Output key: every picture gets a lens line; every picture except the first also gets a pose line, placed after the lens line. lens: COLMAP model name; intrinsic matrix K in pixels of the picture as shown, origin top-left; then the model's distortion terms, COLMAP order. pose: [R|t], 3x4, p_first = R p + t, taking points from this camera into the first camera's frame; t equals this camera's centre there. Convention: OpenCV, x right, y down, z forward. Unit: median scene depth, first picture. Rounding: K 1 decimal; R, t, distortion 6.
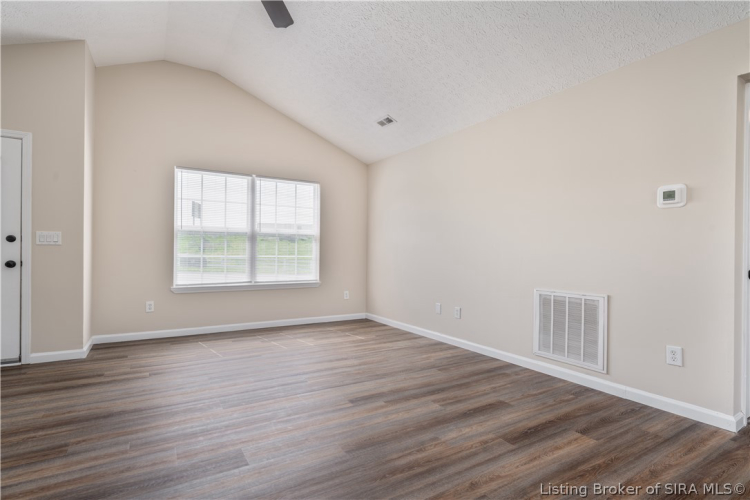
lens RADIAL K [[357.9, 0, 377.5], [0, 357.9, 254.0], [0, 0, 1]] dist [-0.003370, 0.000553]
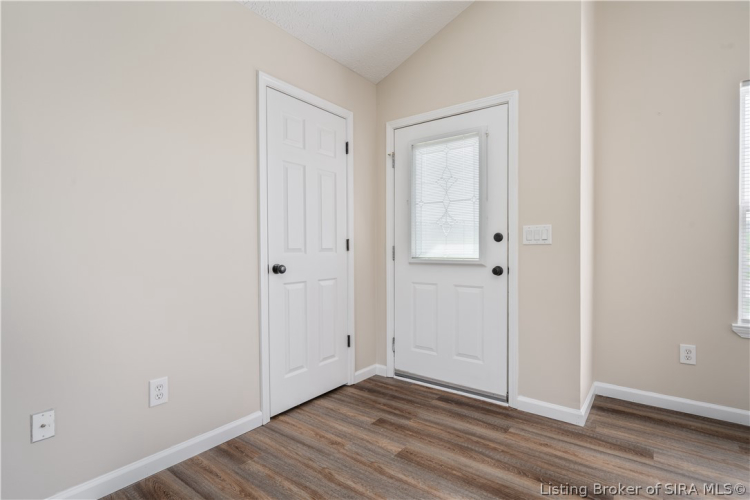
lens RADIAL K [[374.2, 0, 392.8], [0, 374.2, 251.9], [0, 0, 1]] dist [0.001826, 0.000285]
pose [[0.391240, -0.010393, -0.920230, -0.360670], [-0.001570, 0.999927, -0.011960, -0.002003], [0.920287, 0.006124, 0.391195, 0.456630]]
